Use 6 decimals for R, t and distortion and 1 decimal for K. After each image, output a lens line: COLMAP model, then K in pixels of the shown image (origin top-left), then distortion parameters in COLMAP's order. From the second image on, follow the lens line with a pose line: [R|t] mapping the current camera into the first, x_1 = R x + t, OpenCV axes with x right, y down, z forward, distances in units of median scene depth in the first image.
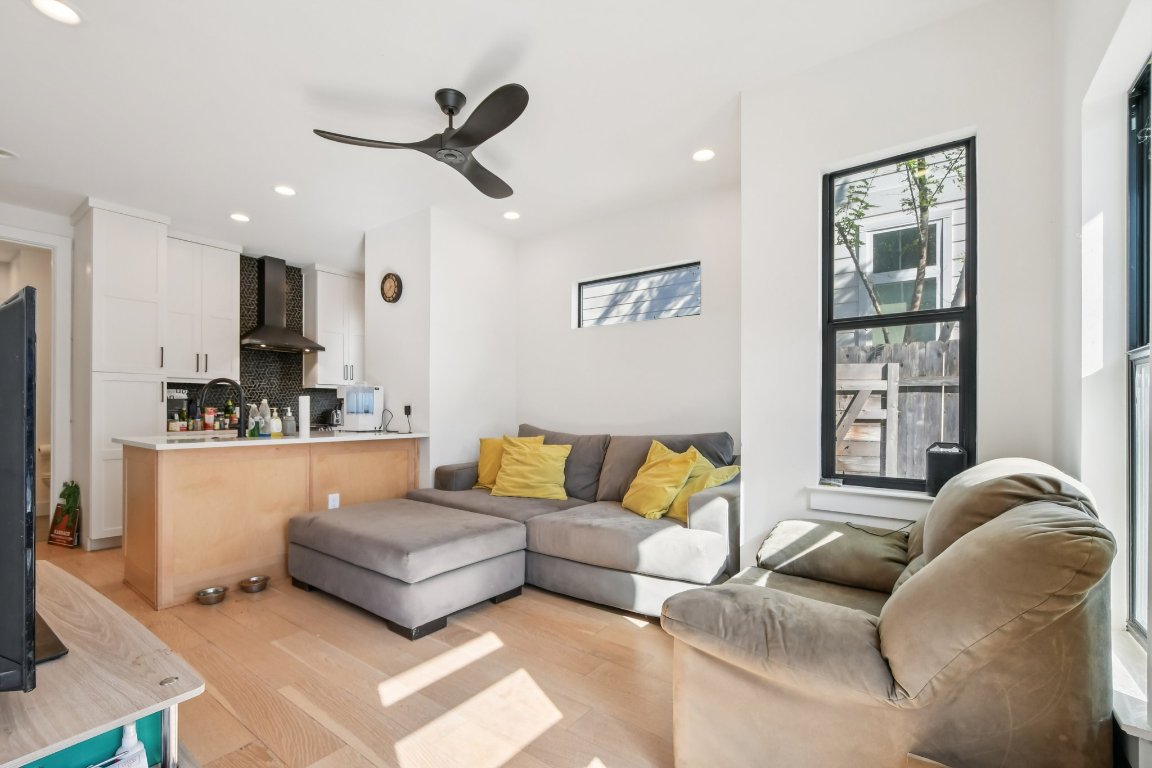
lens RADIAL K [[504.4, 0, 572.4], [0, 504.4, 409.8], [0, 0, 1]] dist [-0.000051, -0.000343]
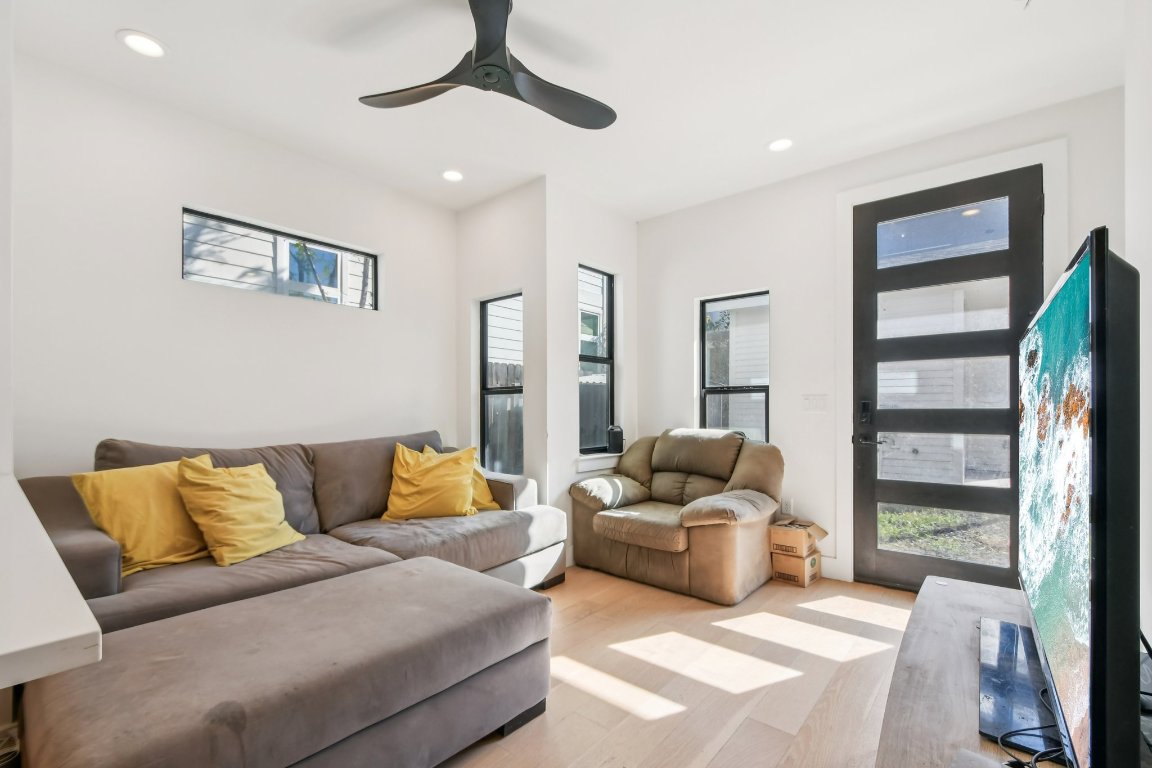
lens RADIAL K [[504.4, 0, 572.4], [0, 504.4, 409.8], [0, 0, 1]] dist [-0.000051, -0.000343]
pose [[0.053564, -0.003370, 0.998559, -0.609221], [0.004427, 0.999985, 0.003137, -0.001992], [-0.998555, 0.004252, 0.053578, 0.516363]]
